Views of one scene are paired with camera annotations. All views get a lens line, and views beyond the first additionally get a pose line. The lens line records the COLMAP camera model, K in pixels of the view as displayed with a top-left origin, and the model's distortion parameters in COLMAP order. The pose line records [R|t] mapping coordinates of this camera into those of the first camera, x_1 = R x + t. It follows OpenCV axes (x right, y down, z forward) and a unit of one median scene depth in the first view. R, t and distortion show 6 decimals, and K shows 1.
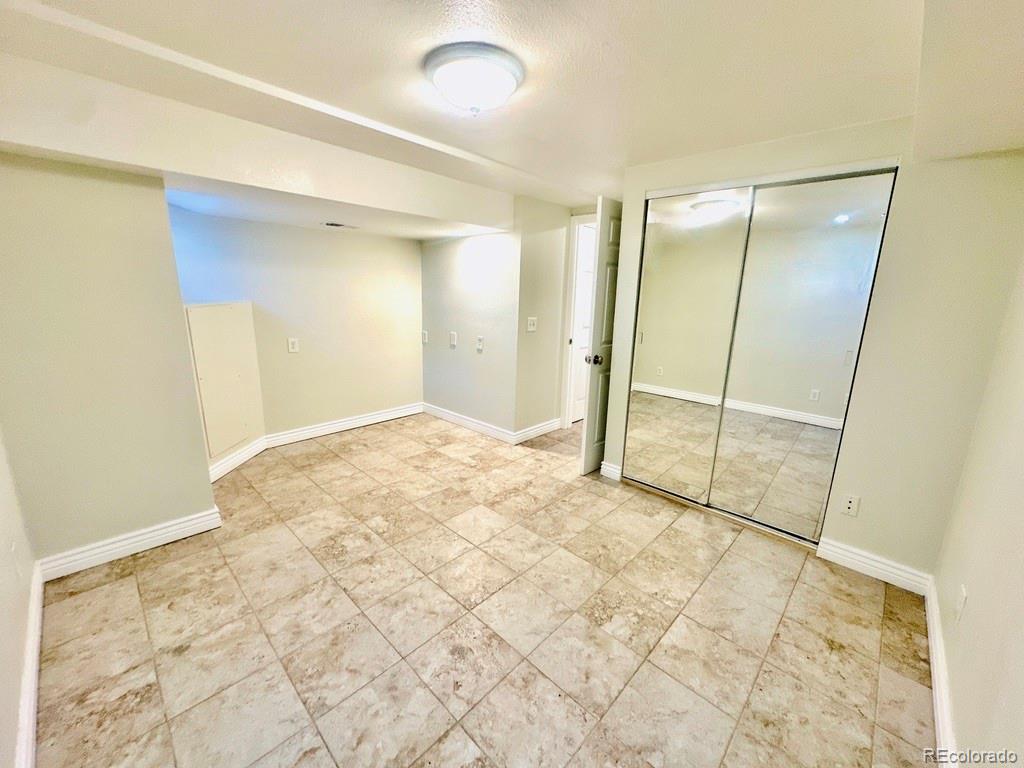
lens RADIAL K [[409.2, 0, 513.5], [0, 409.2, 385.1], [0, 0, 1]] dist [-0.001522, 0.000508]
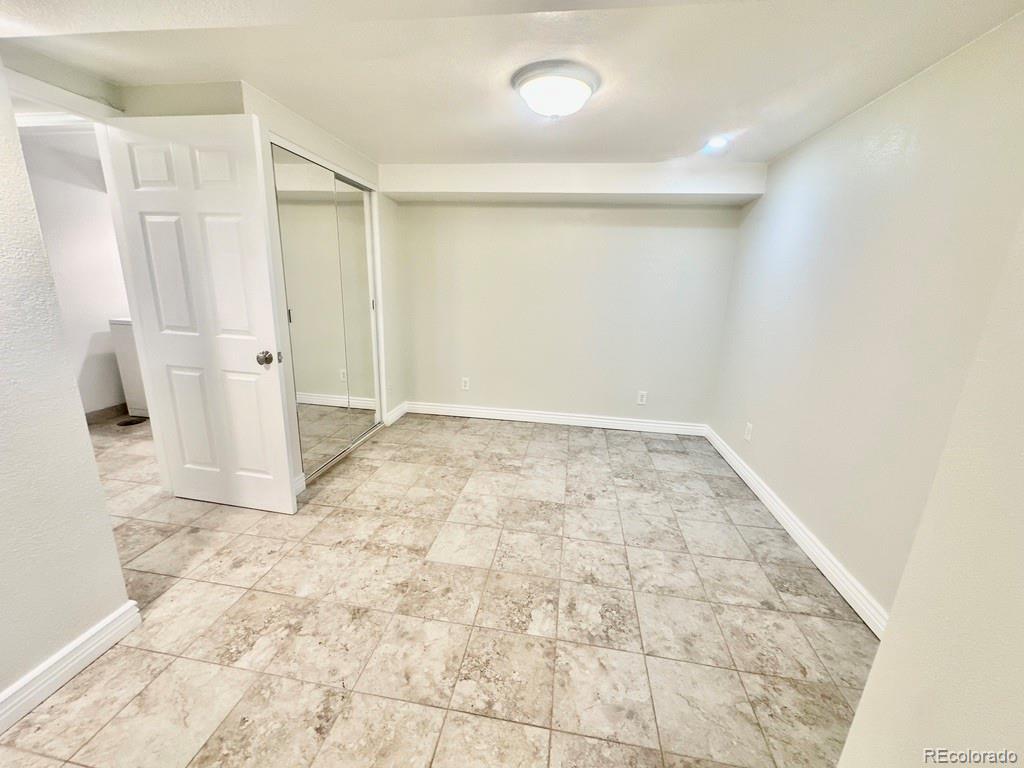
lens RADIAL K [[409.2, 0, 510.1], [0, 409.2, 384.8], [0, 0, 1]] dist [-0.001522, 0.000508]
pose [[-0.567220, -0.253406, 0.783611, -0.839466], [0.129712, 0.912122, 0.388856, -0.333314], [-0.813287, 0.322211, -0.484504, 1.424597]]
